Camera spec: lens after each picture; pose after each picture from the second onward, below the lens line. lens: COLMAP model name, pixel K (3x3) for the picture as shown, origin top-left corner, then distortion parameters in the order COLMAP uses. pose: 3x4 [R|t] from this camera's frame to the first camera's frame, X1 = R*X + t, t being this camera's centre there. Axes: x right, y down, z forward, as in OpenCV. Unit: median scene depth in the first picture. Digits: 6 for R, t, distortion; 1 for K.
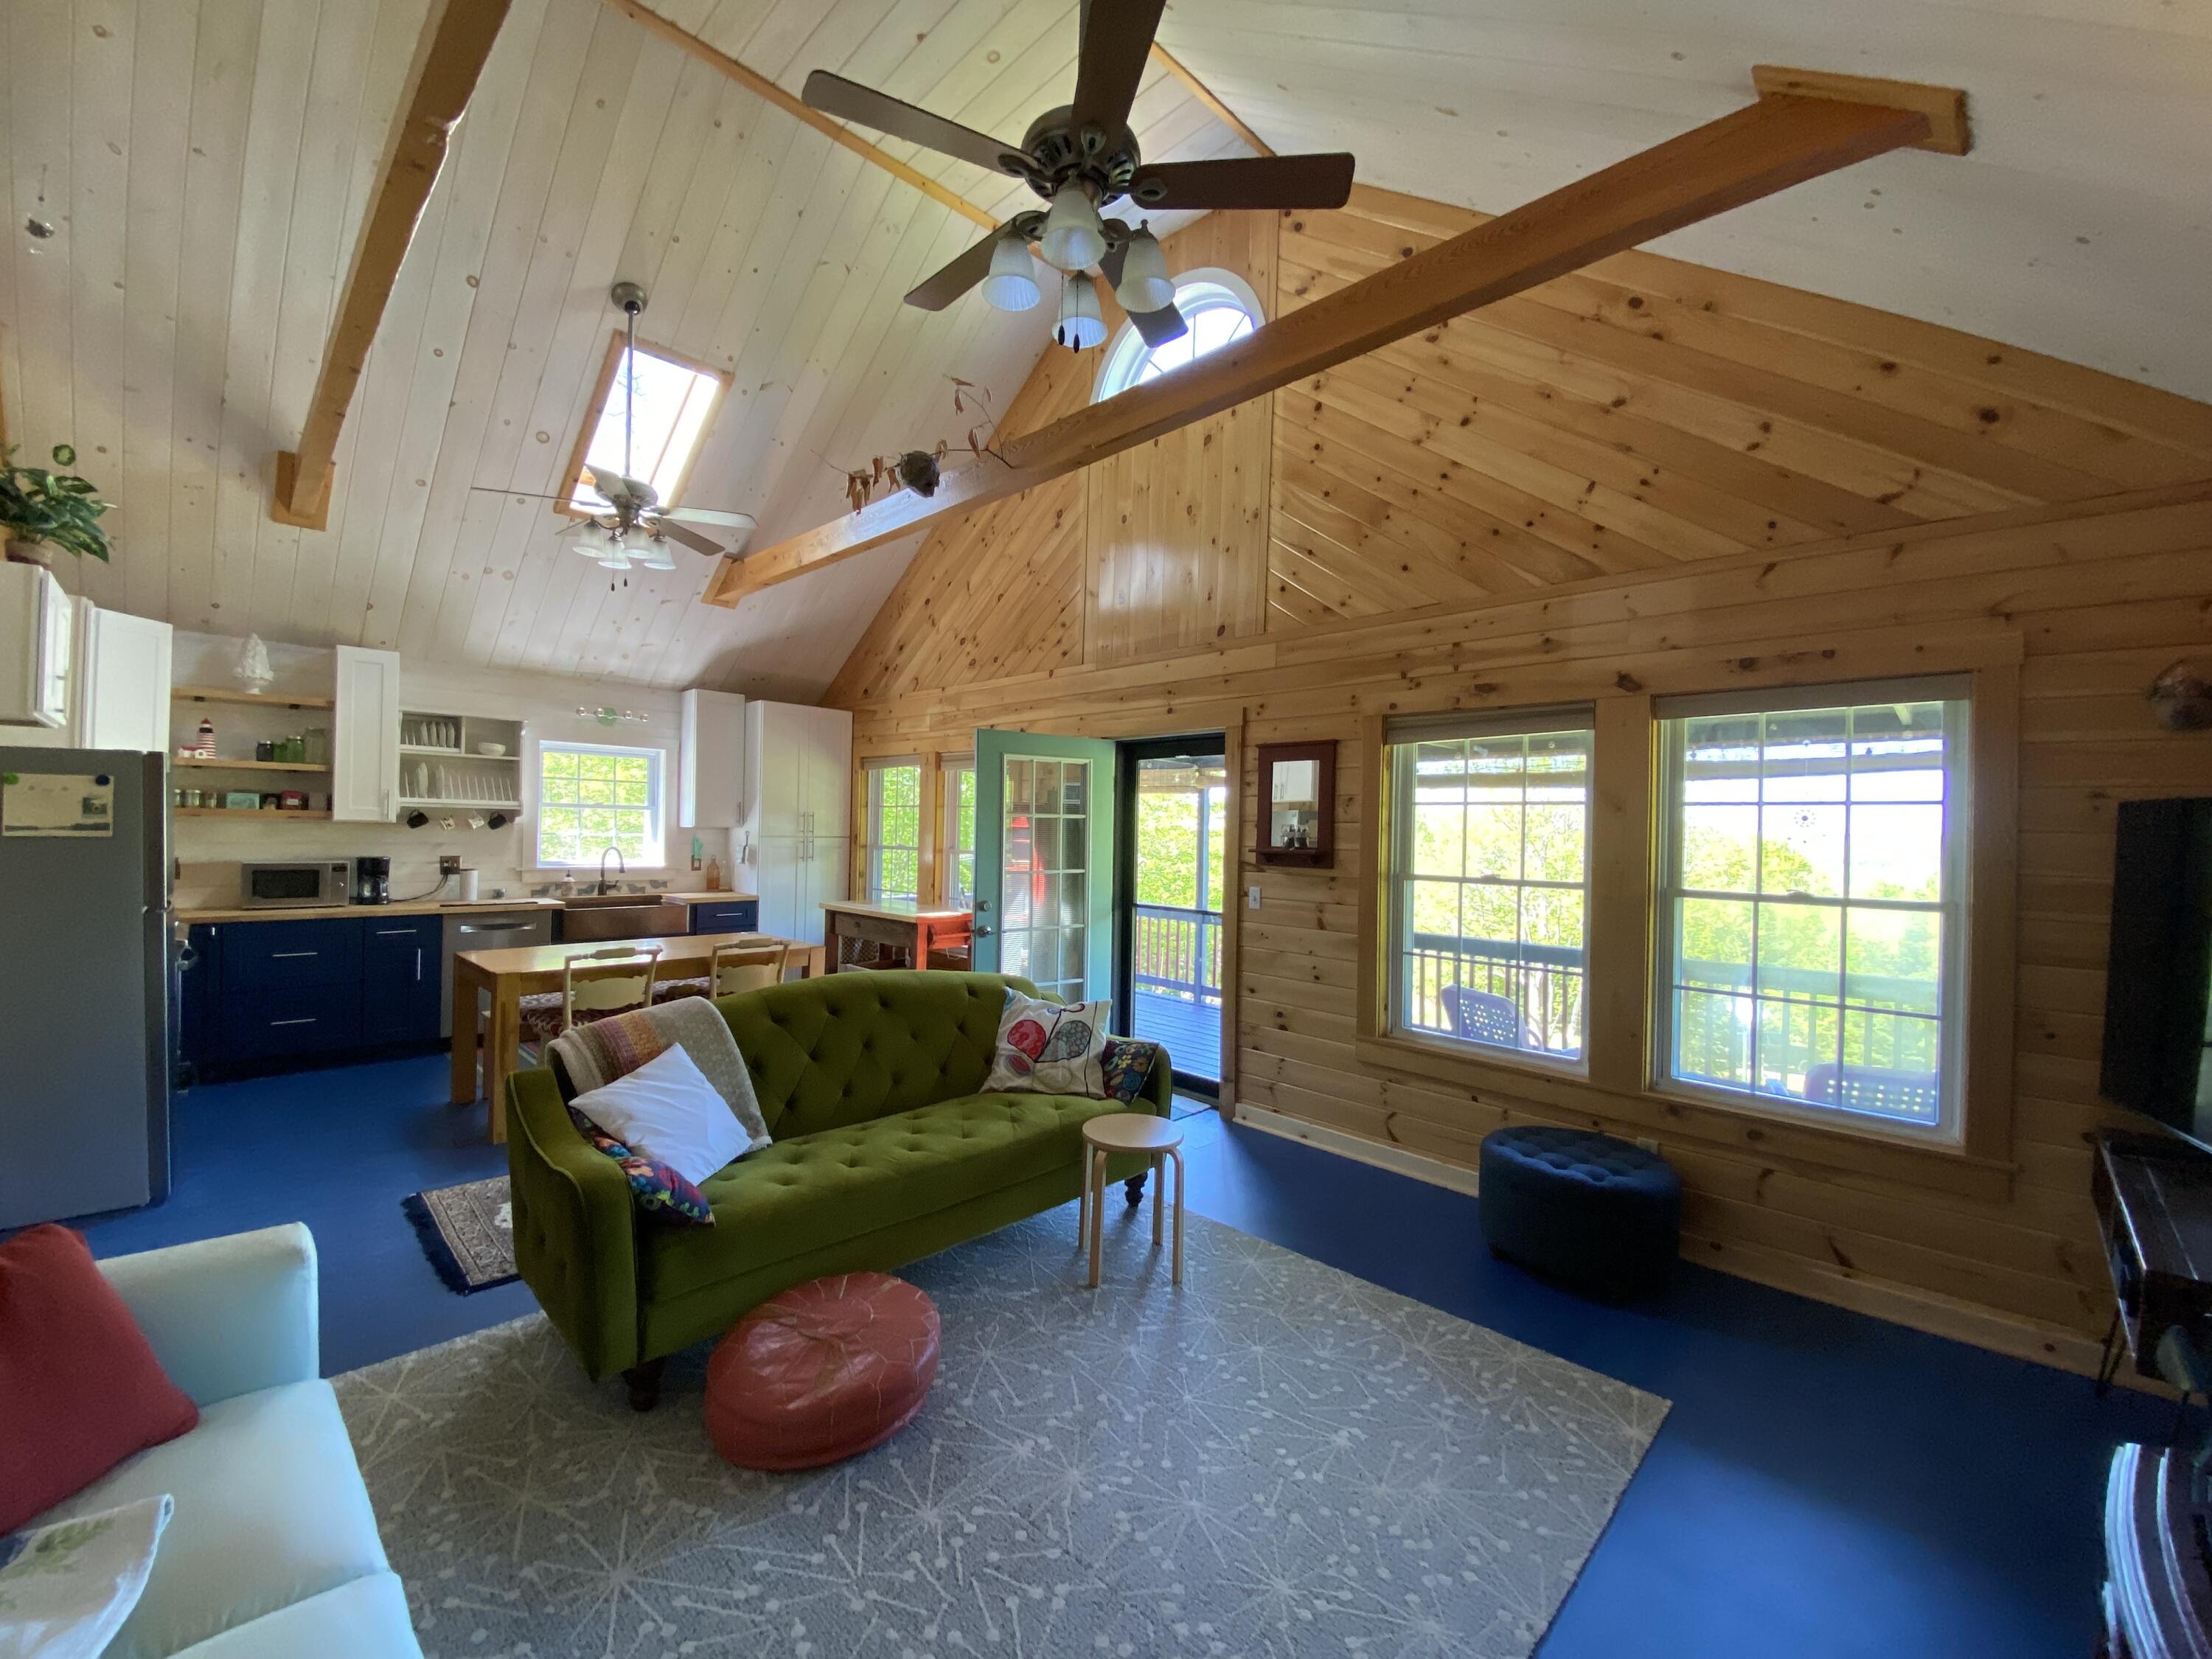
lens RADIAL K [[894.1, 0, 1100.7], [0, 894.1, 830.8], [0, 0, 1]] dist [0.015417, -0.018478]
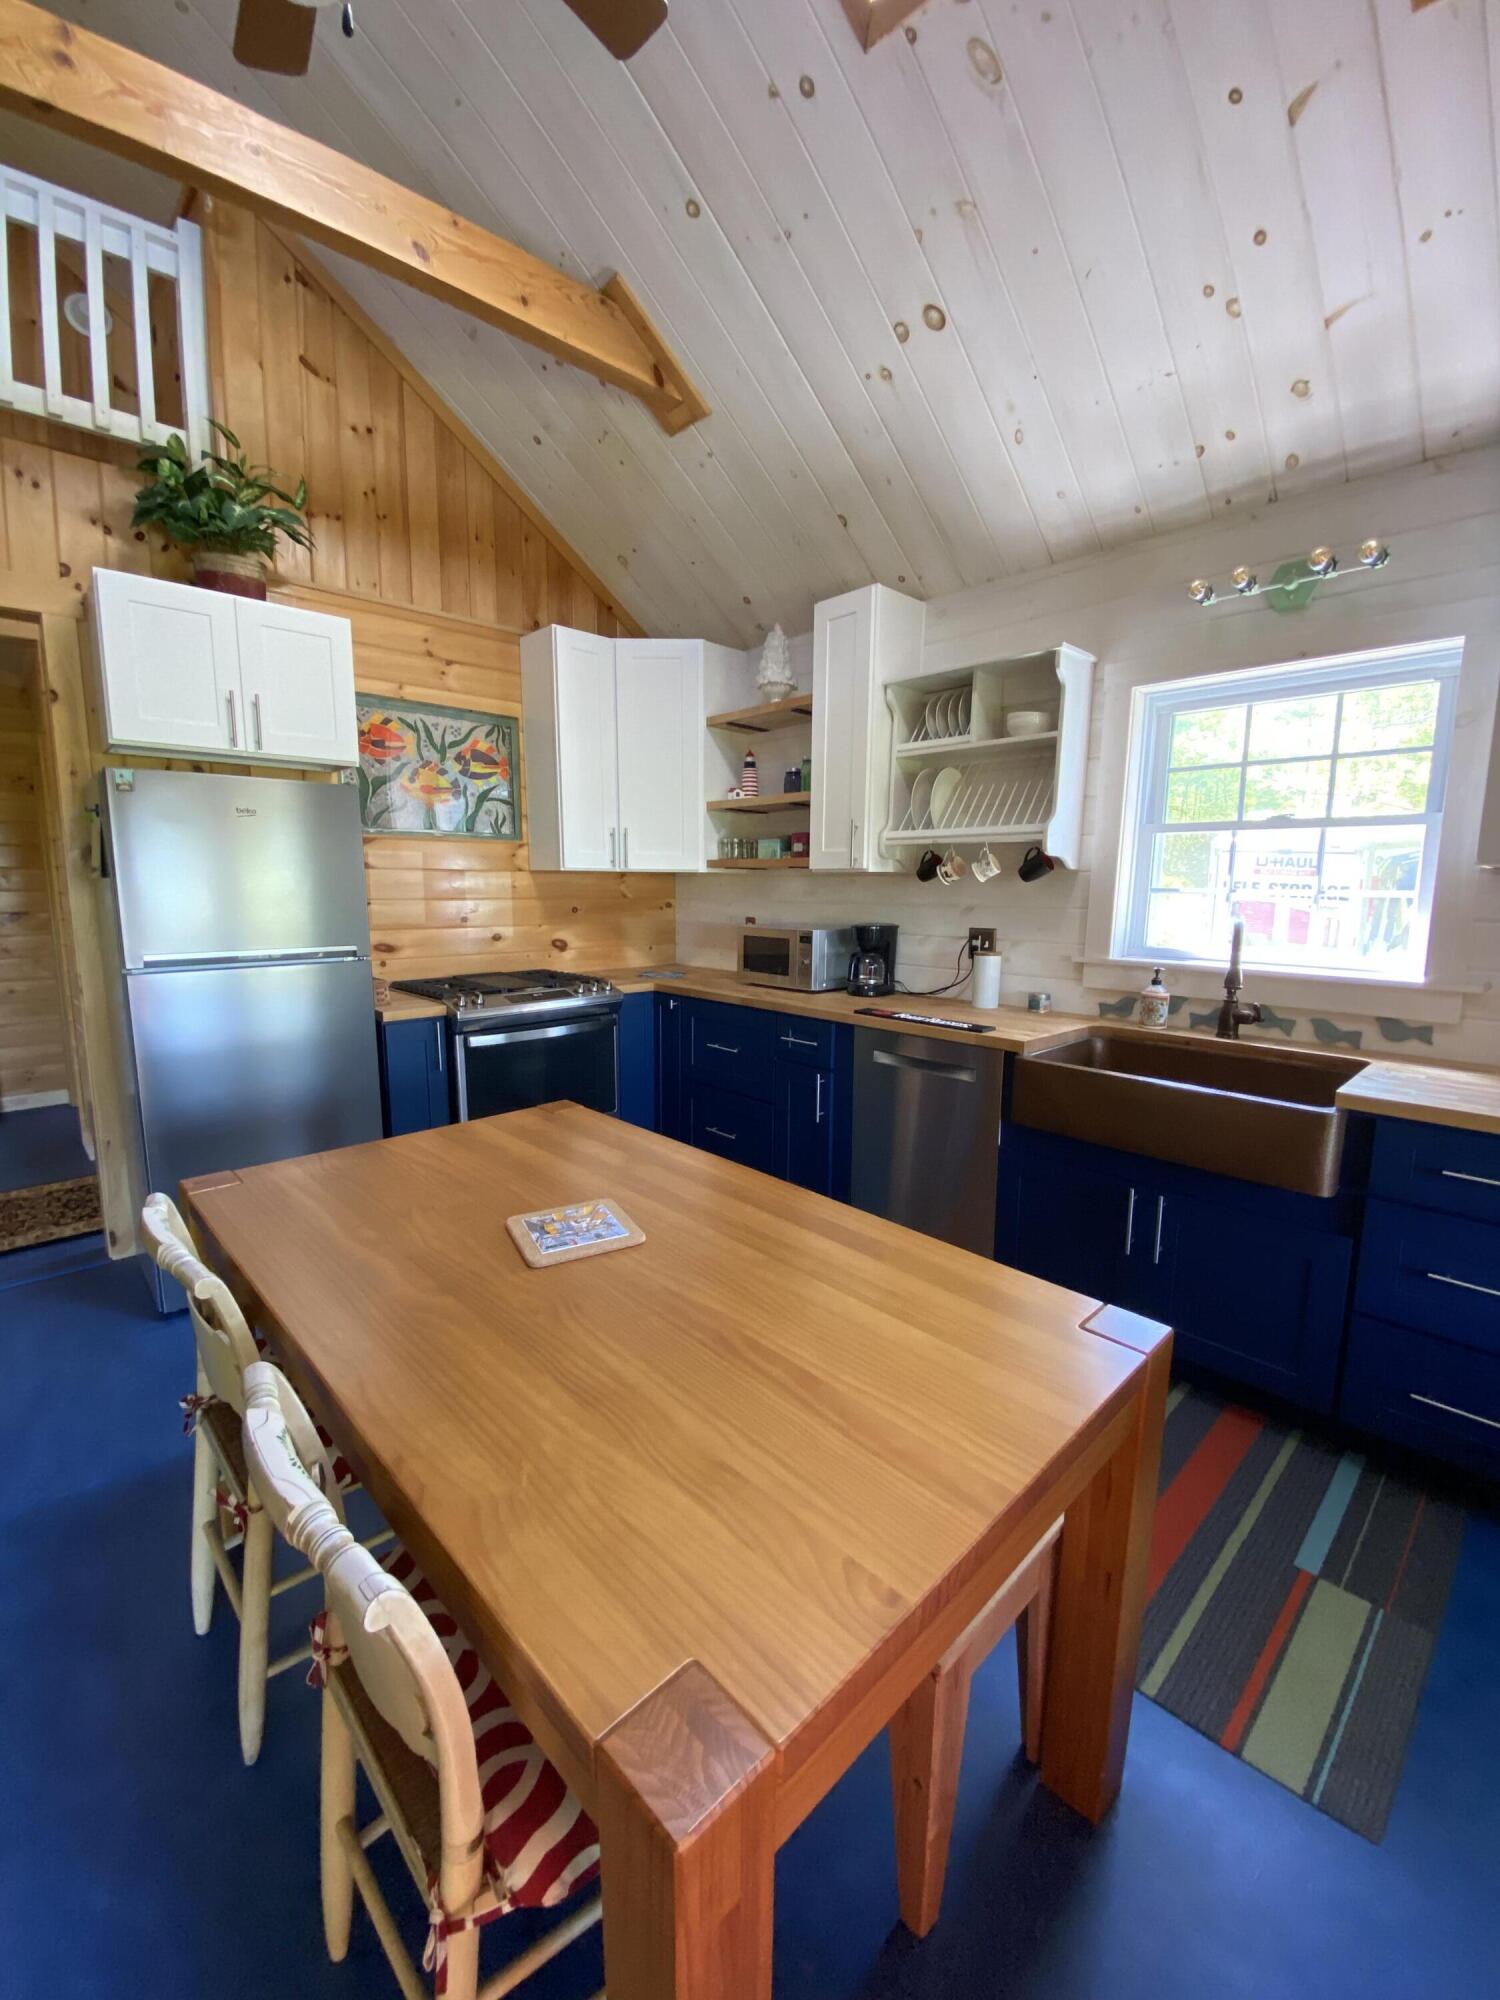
lens RADIAL K [[822.5, 0, 745.0], [0, 822.5, 999.5], [0, 0, 1]] dist [0.035456, -0.024387]
pose [[-0.033490, 0.121512, -0.992025, -0.189489], [-0.009321, 0.992500, 0.121885, 0.010595], [0.999396, 0.013329, -0.032106, 0.917885]]
